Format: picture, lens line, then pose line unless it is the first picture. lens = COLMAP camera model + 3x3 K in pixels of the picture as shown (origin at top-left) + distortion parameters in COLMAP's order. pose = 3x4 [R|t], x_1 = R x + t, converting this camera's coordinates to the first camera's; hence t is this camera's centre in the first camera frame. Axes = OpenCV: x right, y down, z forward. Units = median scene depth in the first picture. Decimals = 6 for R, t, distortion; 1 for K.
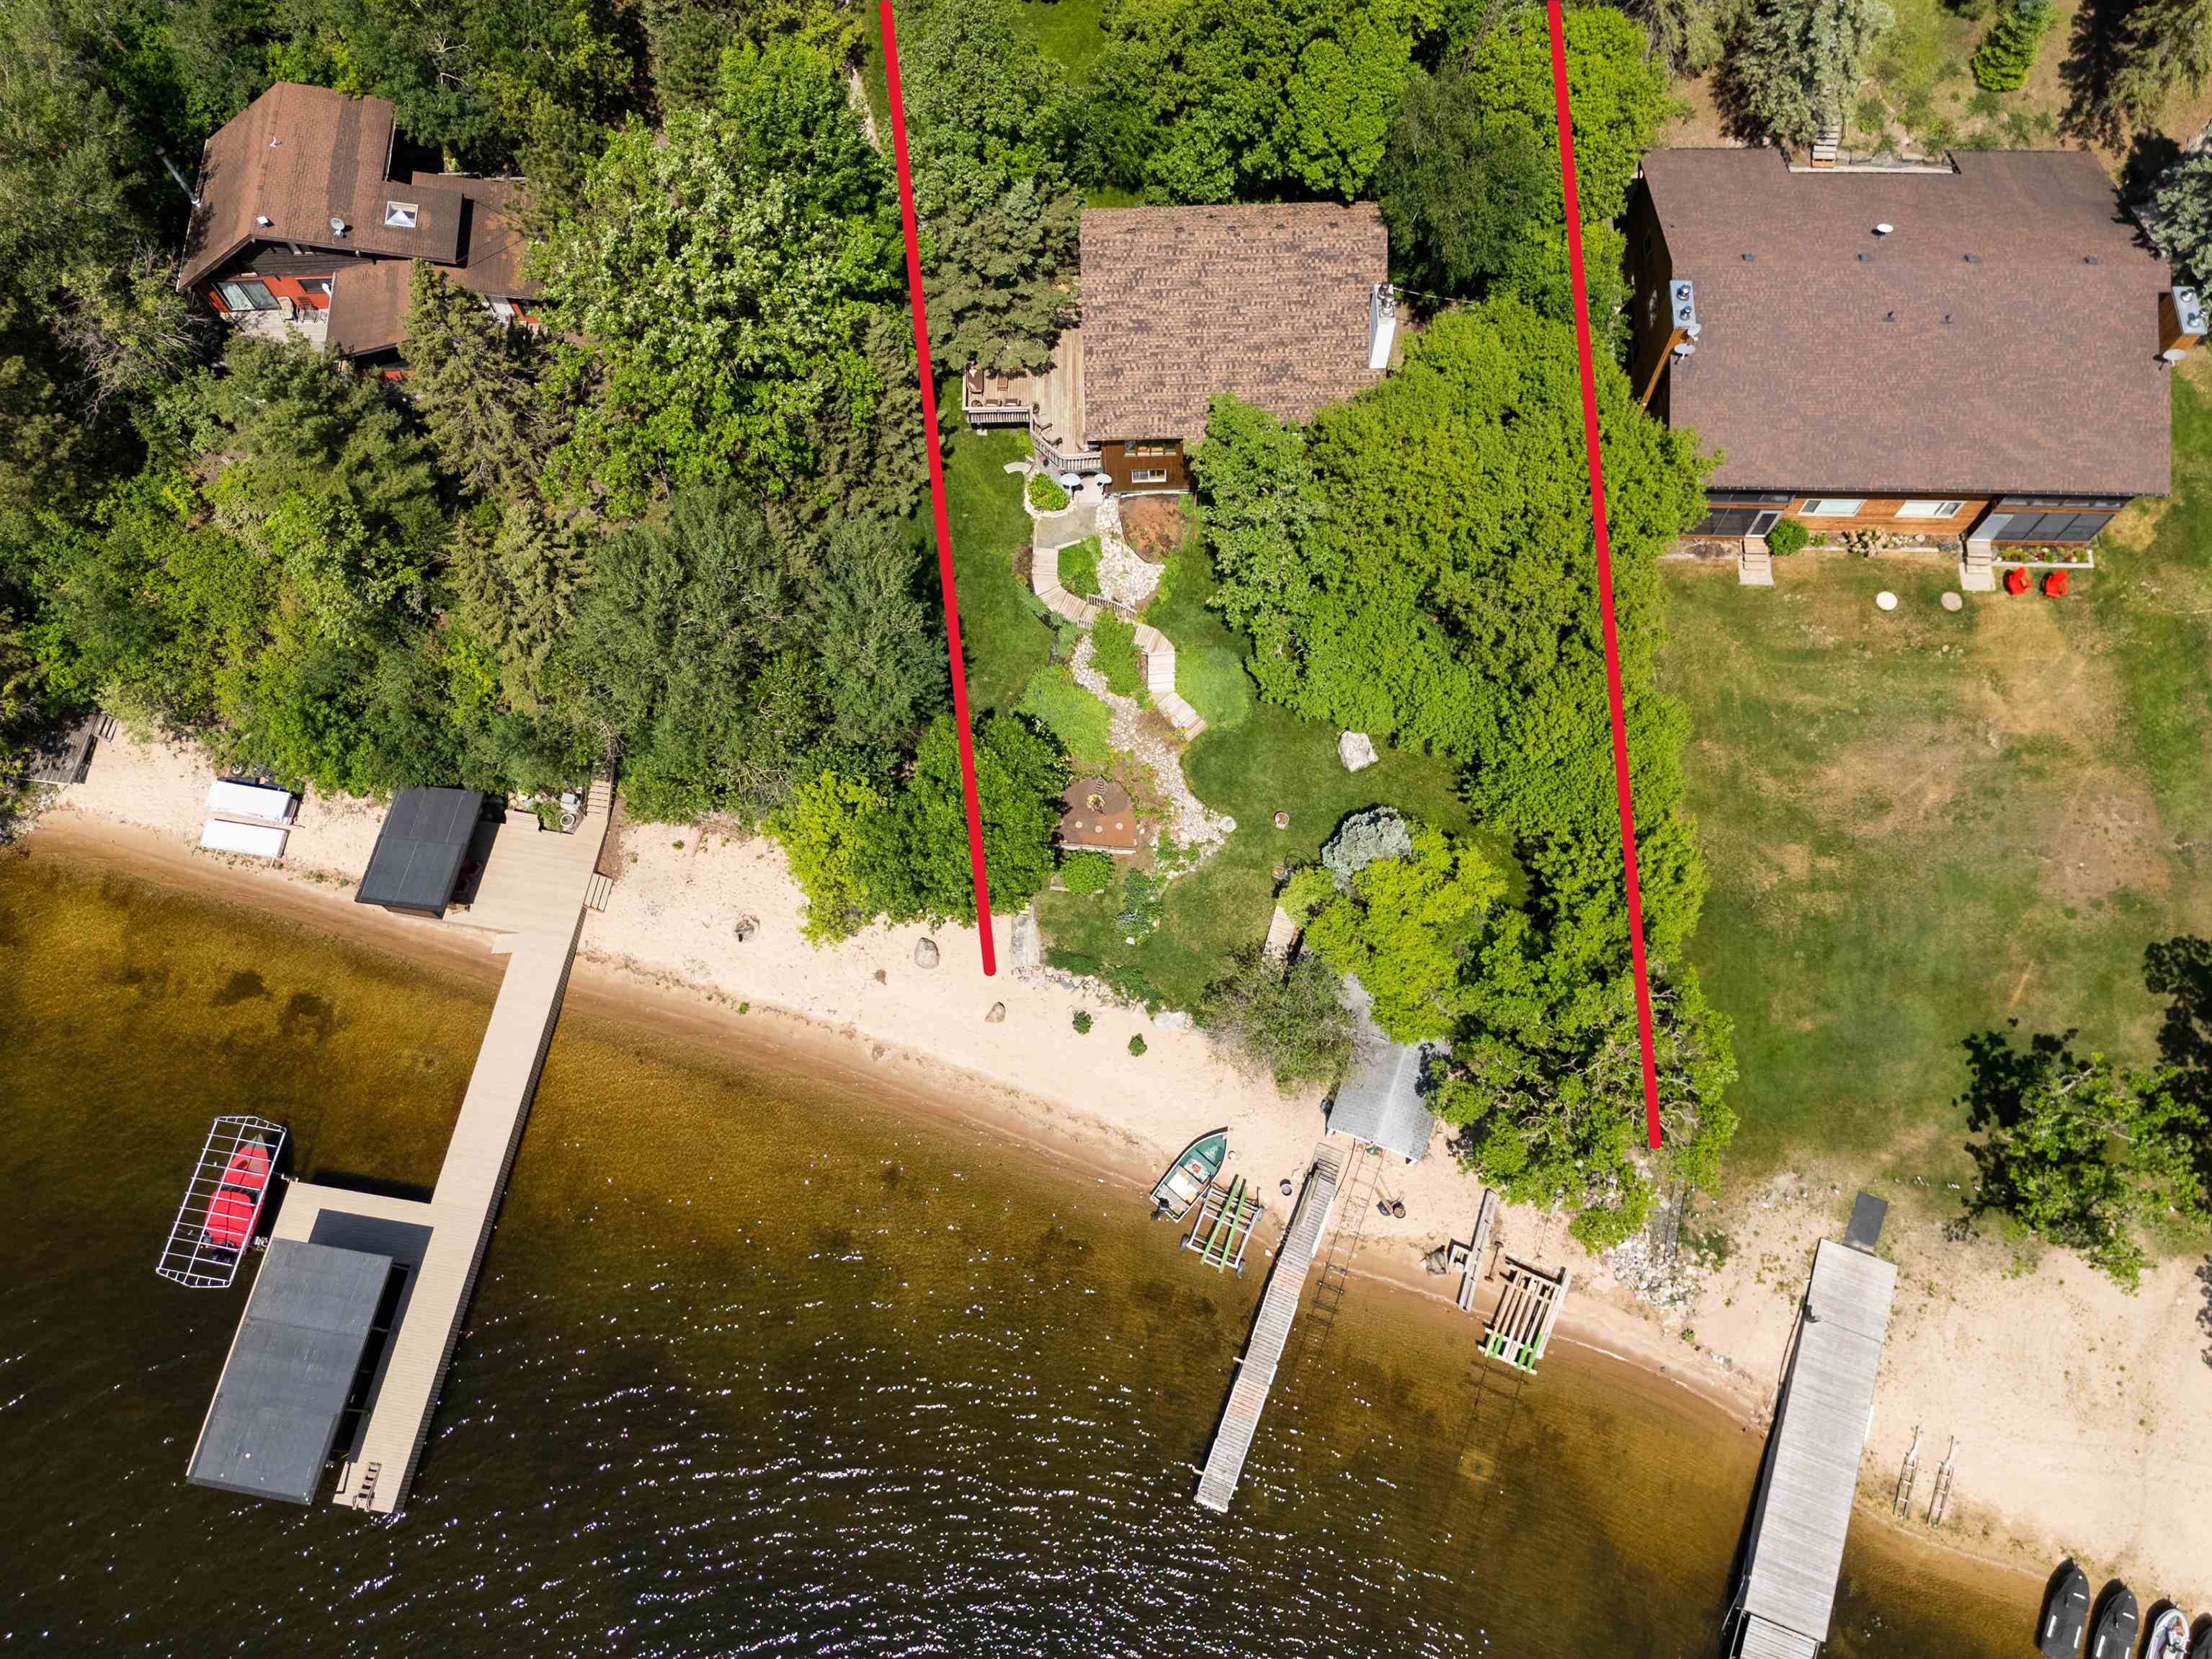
lens RADIAL K [[1612.7, 0, 1102.3], [0, 1612.7, 827.8], [0, 0, 1]] dist [0.068199, -0.056570]
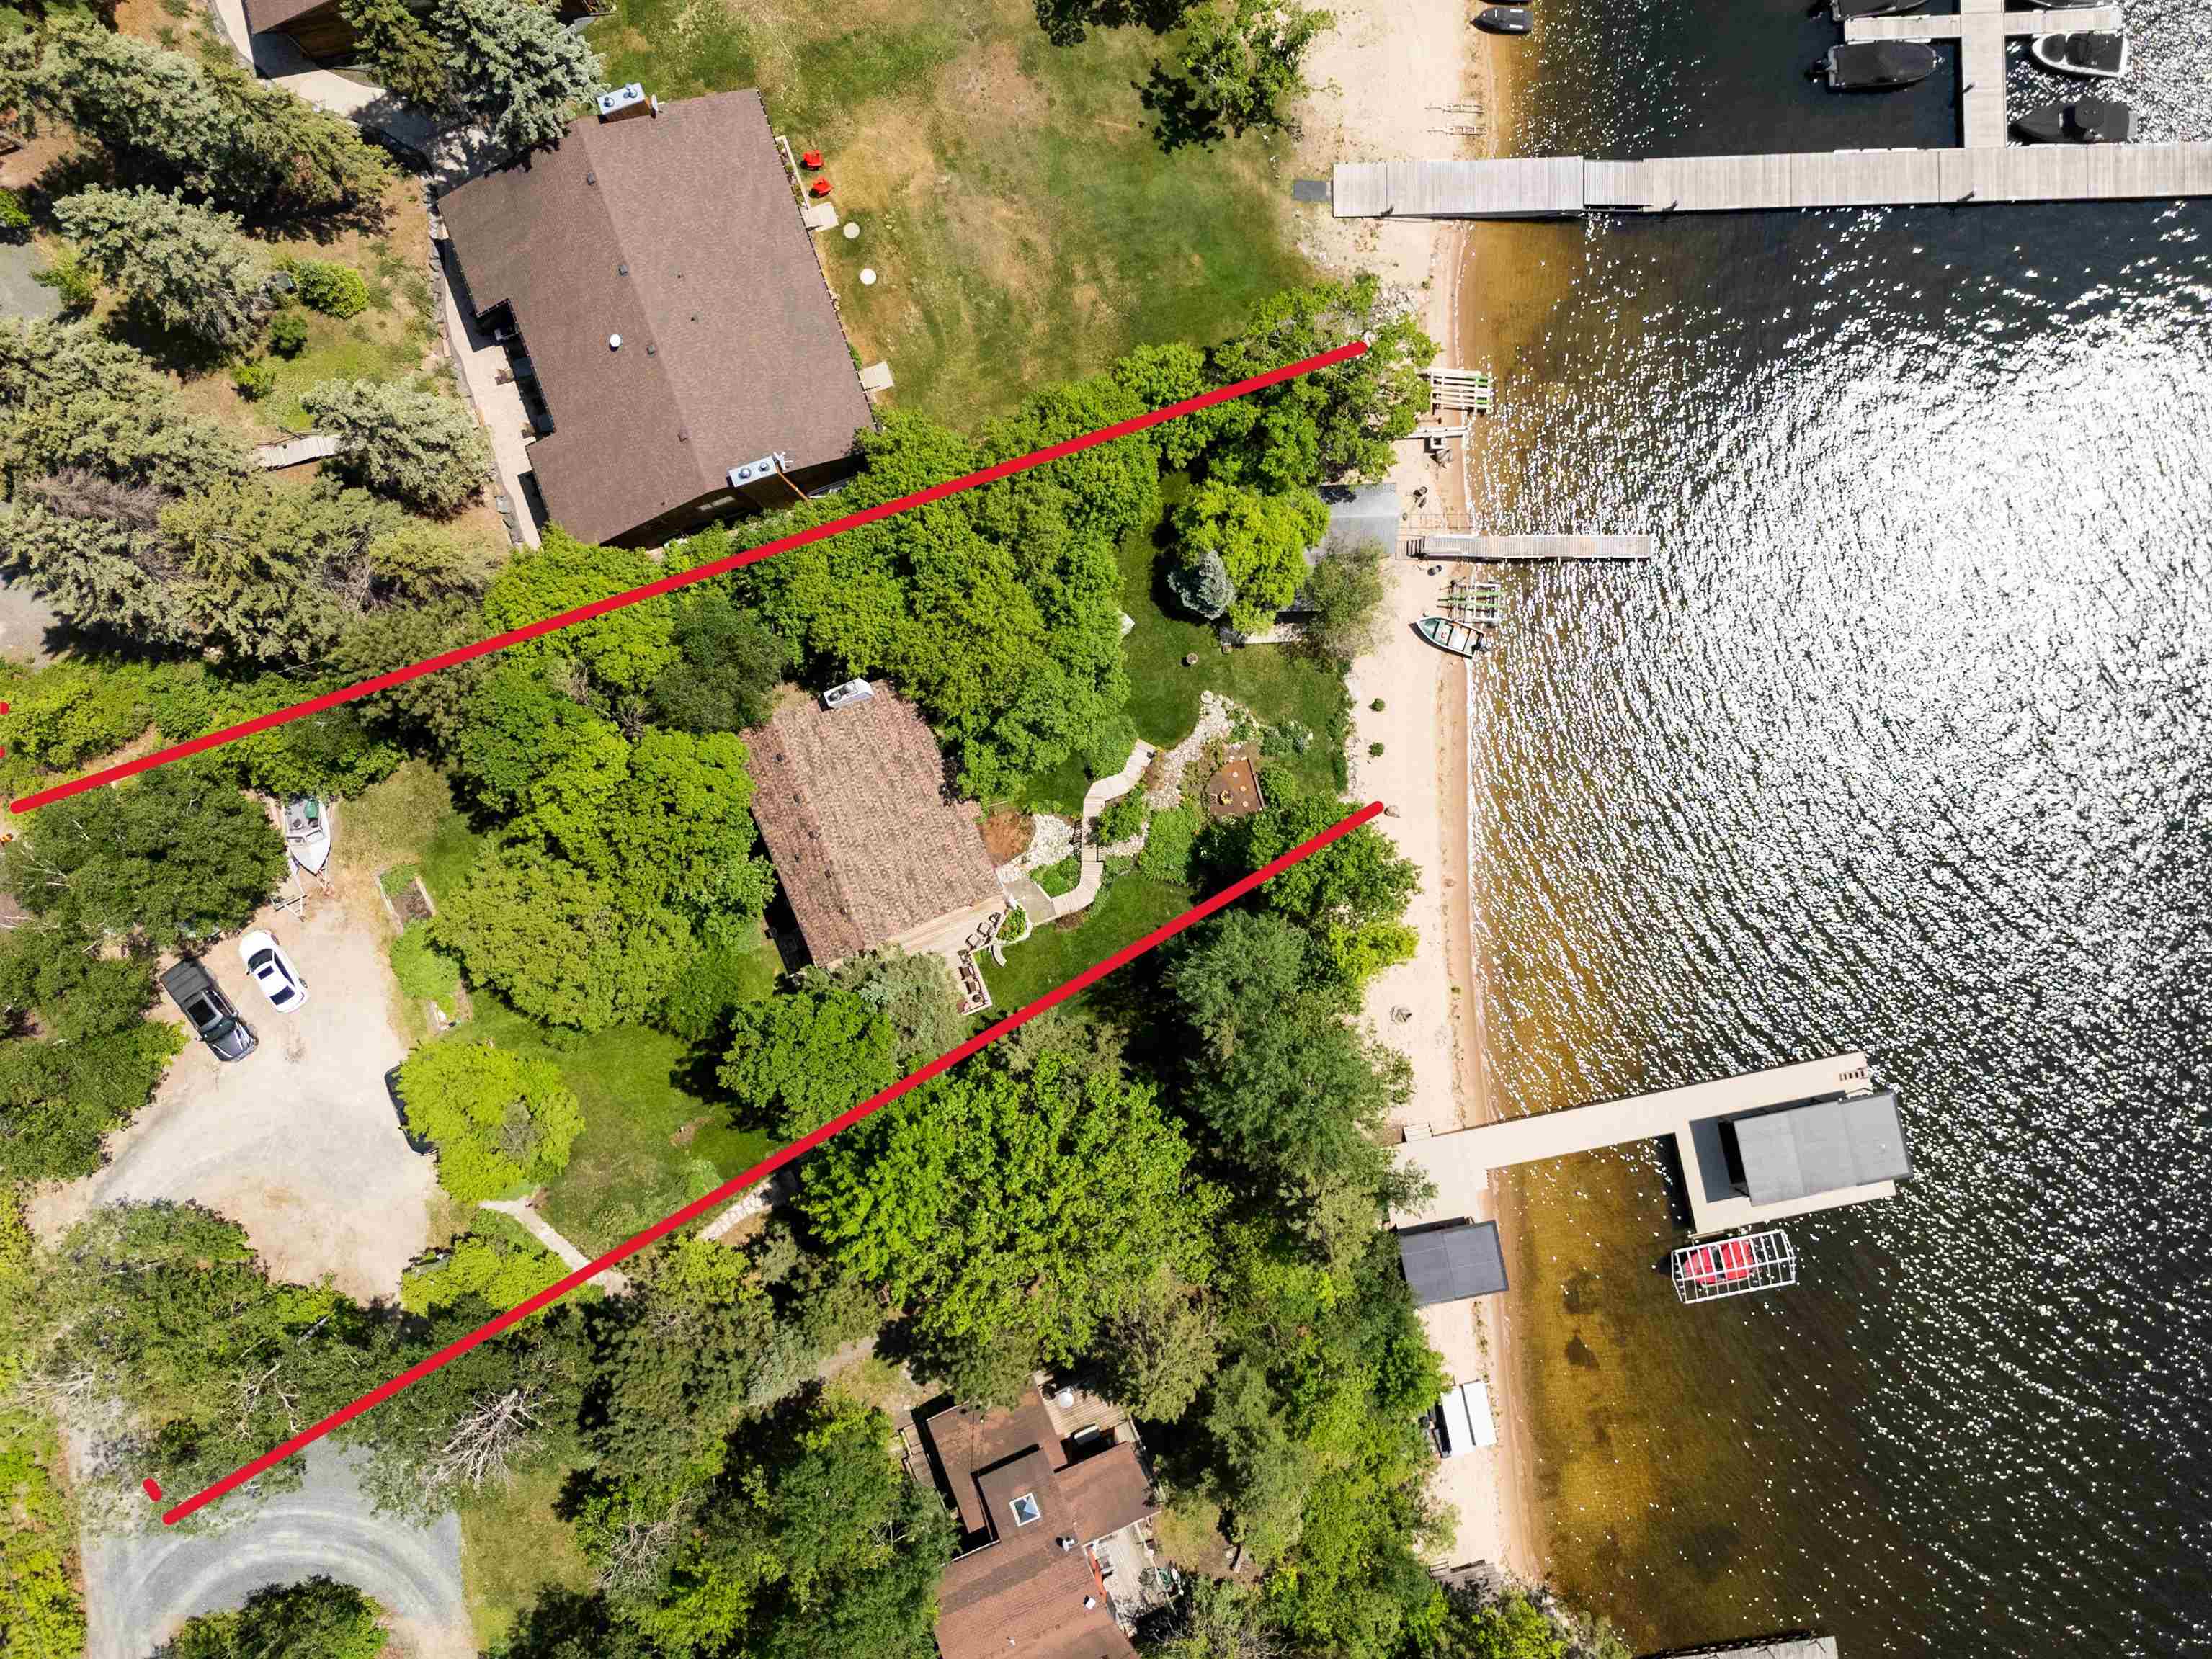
lens RADIAL K [[1612.7, 0, 1102.3], [0, 1612.7, 827.8], [0, 0, 1]] dist [0.068199, -0.056570]
pose [[-0.368396, -0.928929, 0.037097, -0.039553], [0.876492, -0.333744, 0.346954, -0.580402], [-0.309915, 0.160331, 0.937148, -0.191750]]
